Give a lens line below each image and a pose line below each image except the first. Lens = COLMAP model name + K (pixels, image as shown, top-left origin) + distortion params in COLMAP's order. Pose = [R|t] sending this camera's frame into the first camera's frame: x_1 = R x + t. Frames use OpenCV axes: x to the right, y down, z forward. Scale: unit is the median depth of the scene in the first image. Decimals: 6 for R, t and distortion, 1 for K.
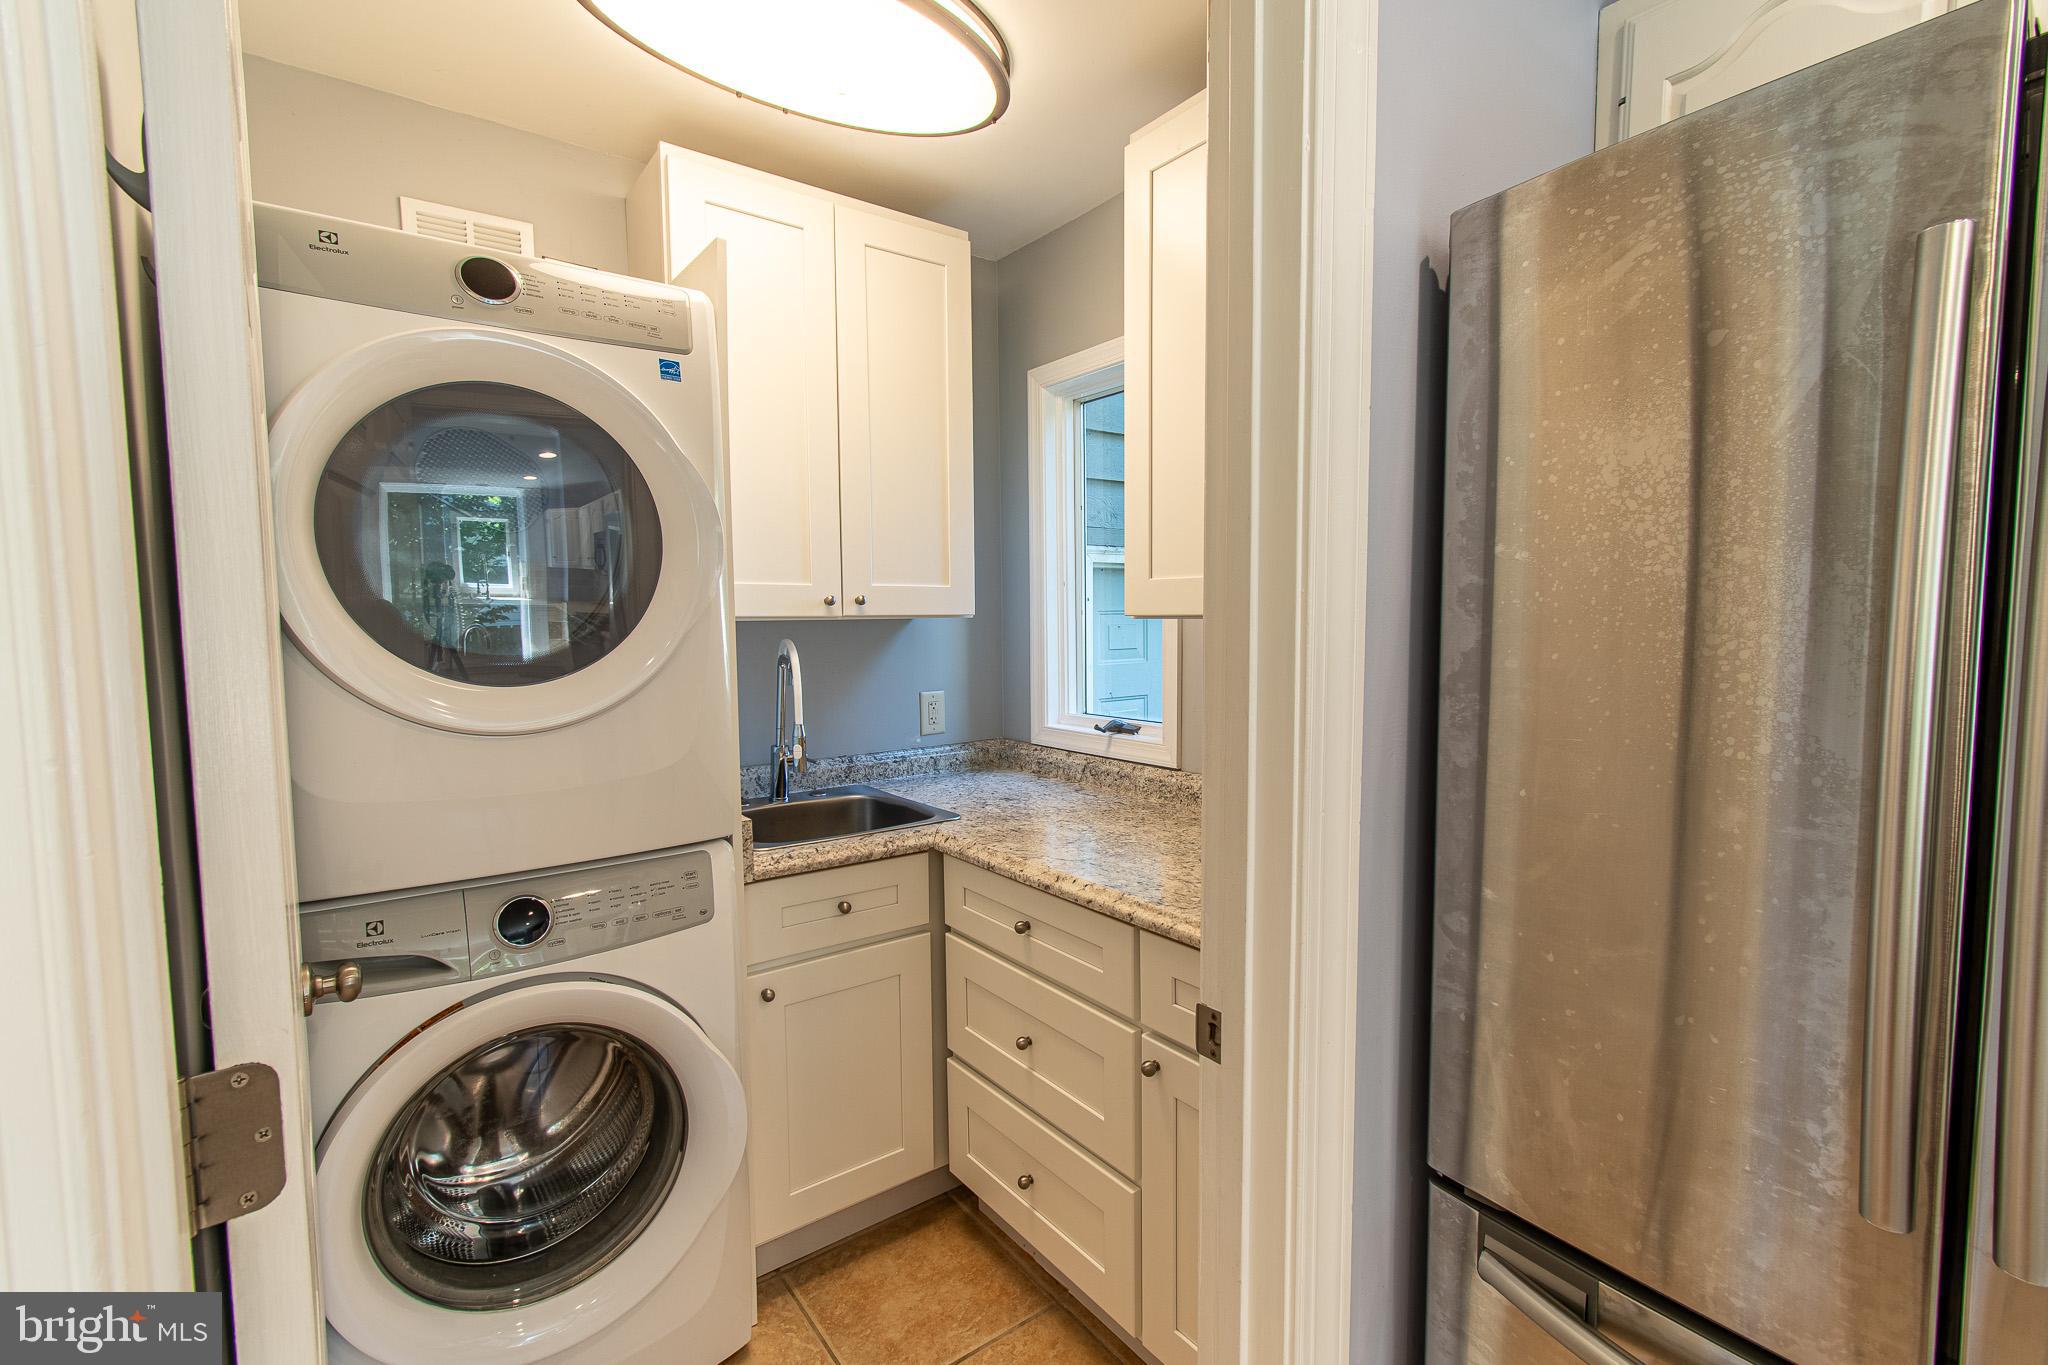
lens RADIAL K [[902.2, 0, 1032.3], [0, 902.2, 683.5], [0, 0, 1]] dist [0.004425, -0.002745]
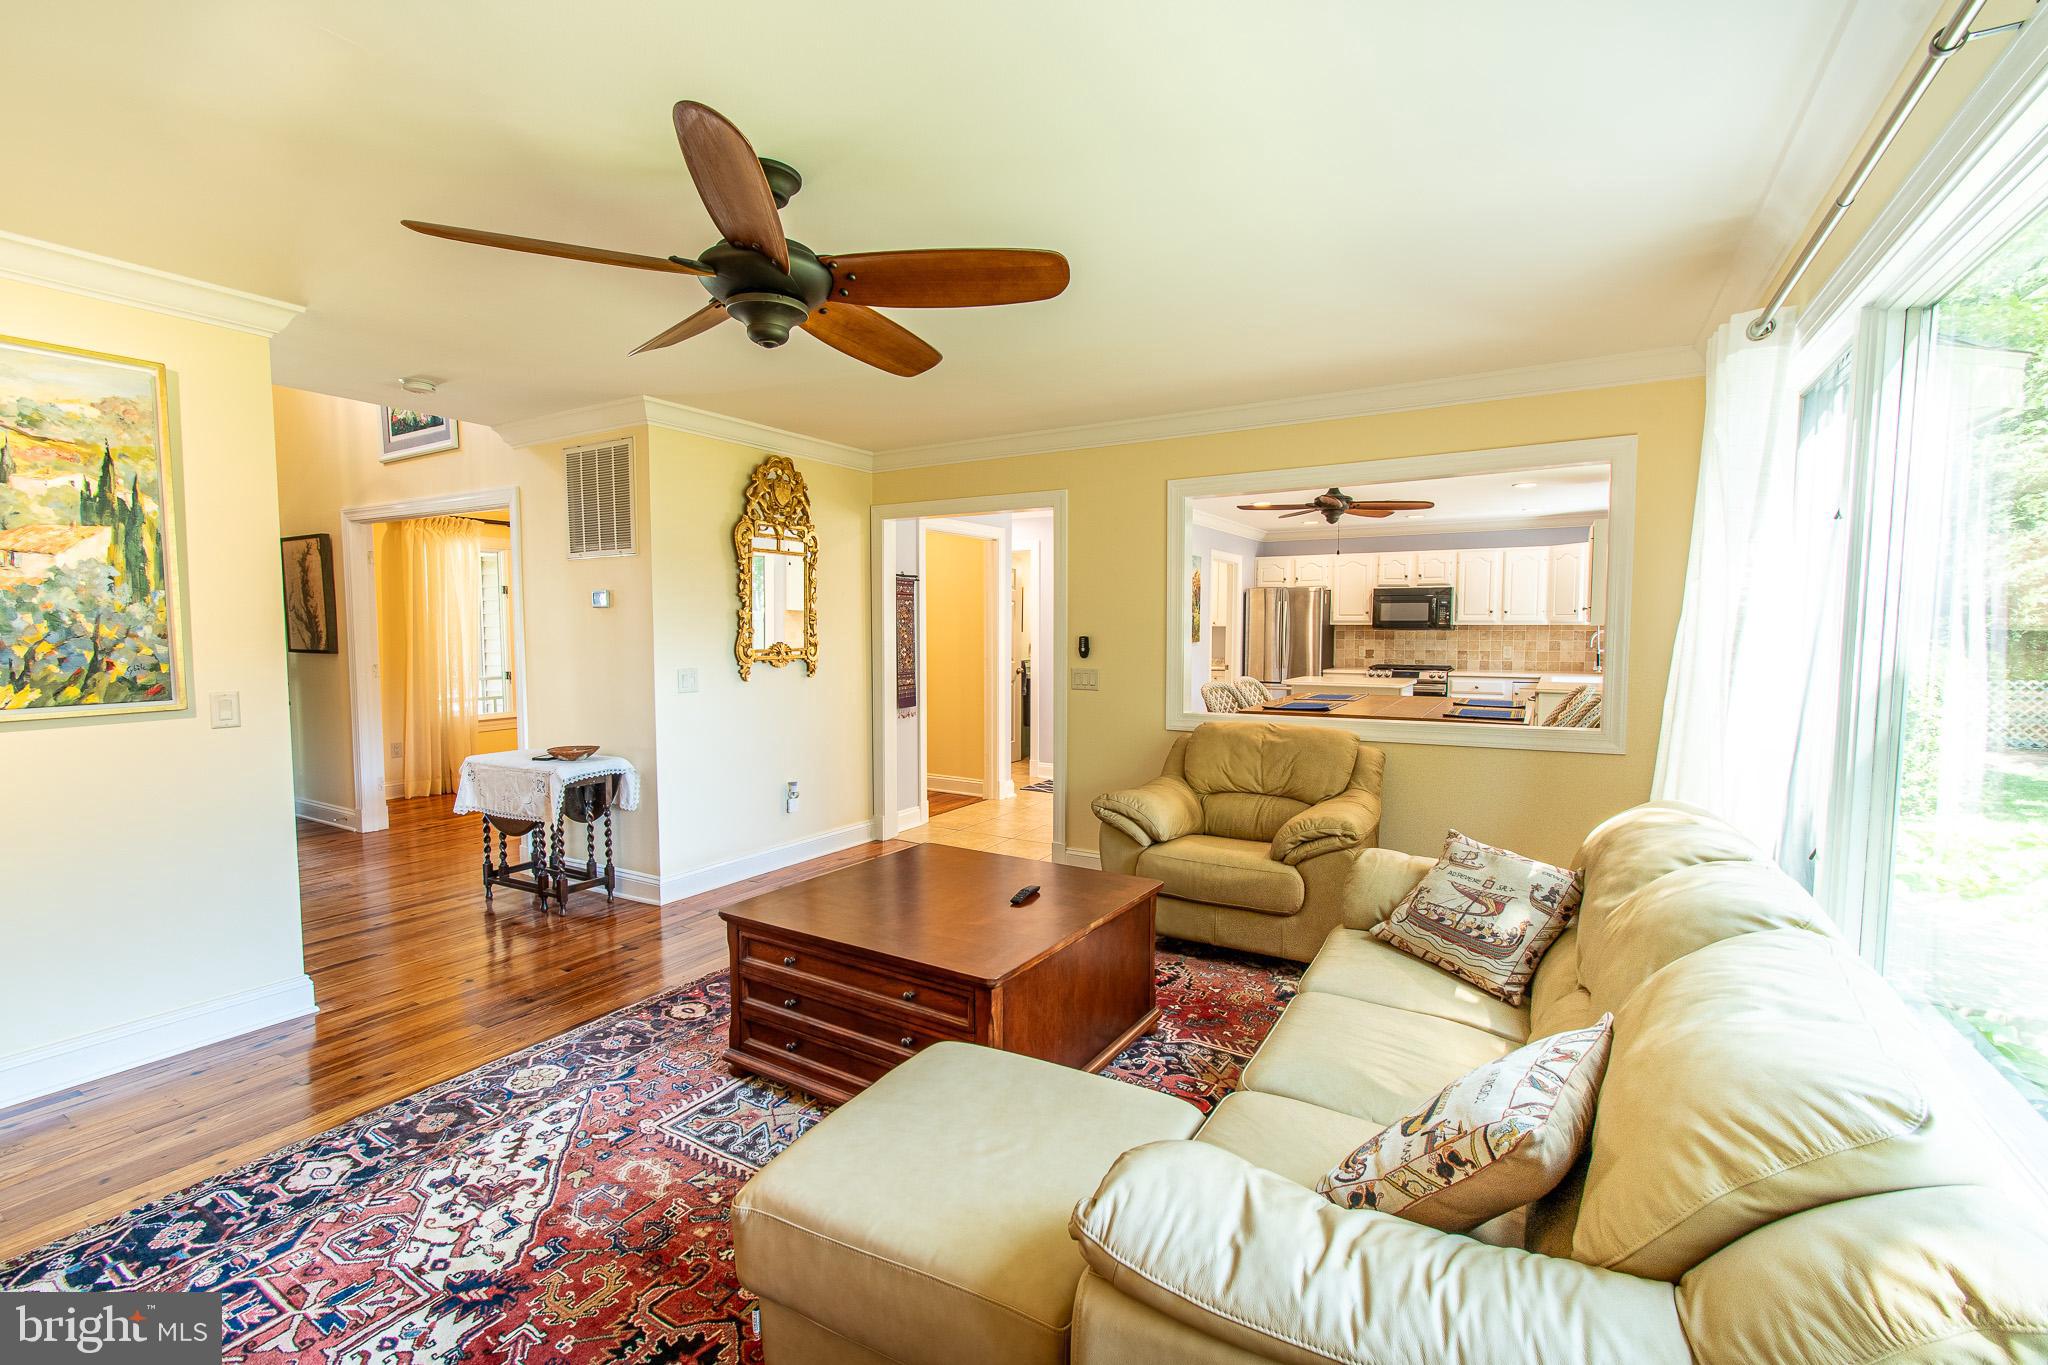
lens RADIAL K [[902.2, 0, 1027.6], [0, 902.2, 685.1], [0, 0, 1]] dist [0.004425, -0.002745]
pose [[0.925872, -0.013473, 0.377597, -2.894087], [0.017250, 0.999829, -0.006621, 0.312426], [-0.377443, 0.012644, 0.925946, -3.822880]]
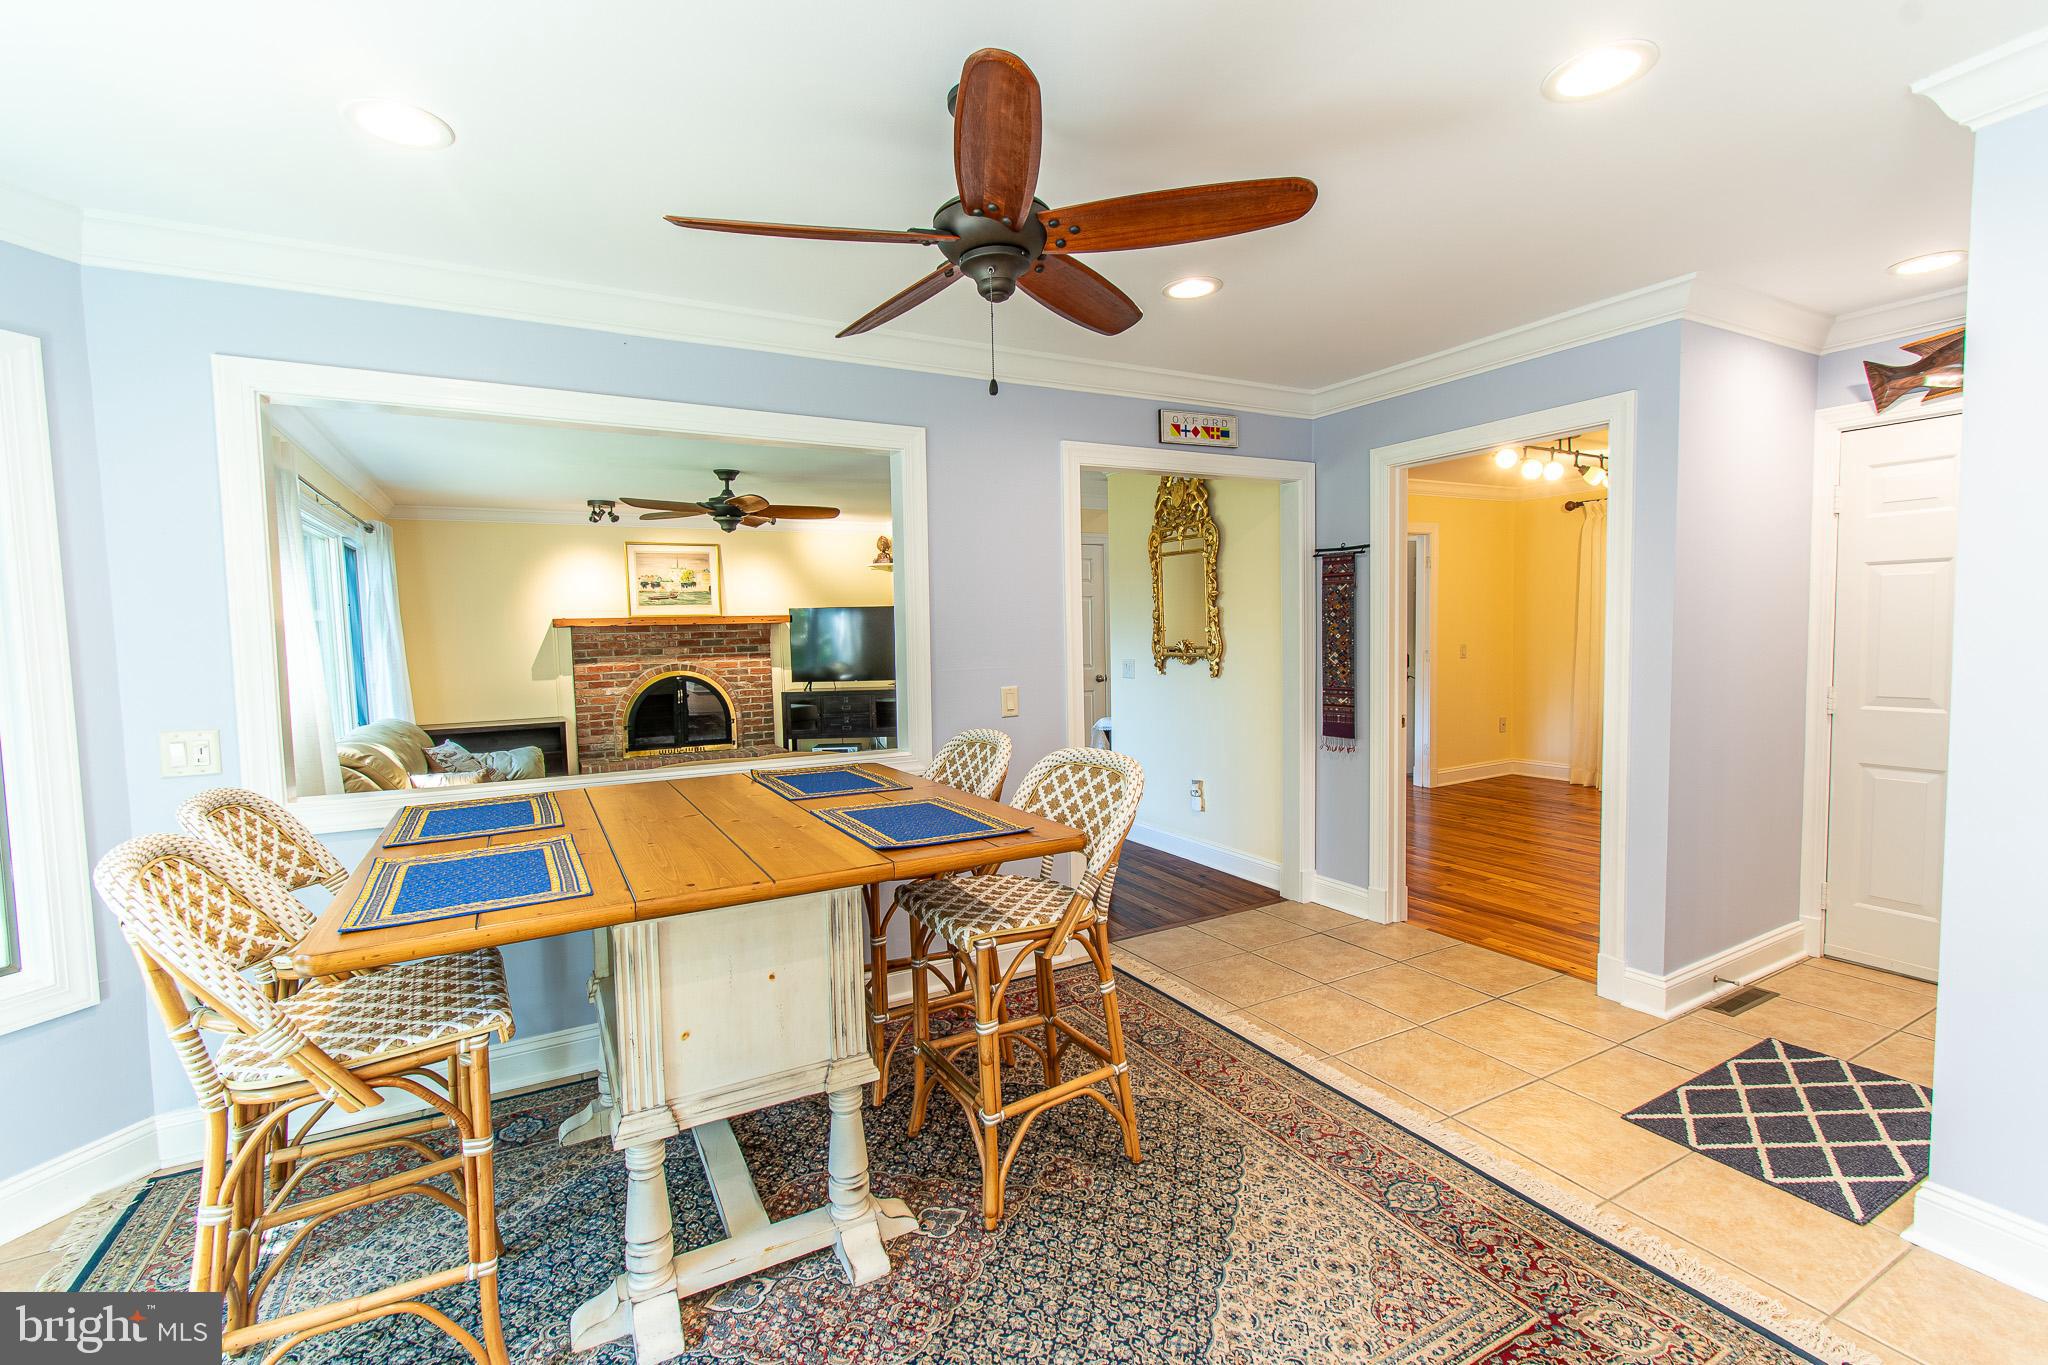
lens RADIAL K [[902.2, 0, 1027.2], [0, 902.2, 684.0], [0, 0, 1]] dist [0.004425, -0.002745]
pose [[-0.138842, 0.077650, -0.987266, 0.175574], [-0.048009, 0.995221, 0.085027, 0.082307], [0.989150, 0.059203, -0.134451, -1.217003]]
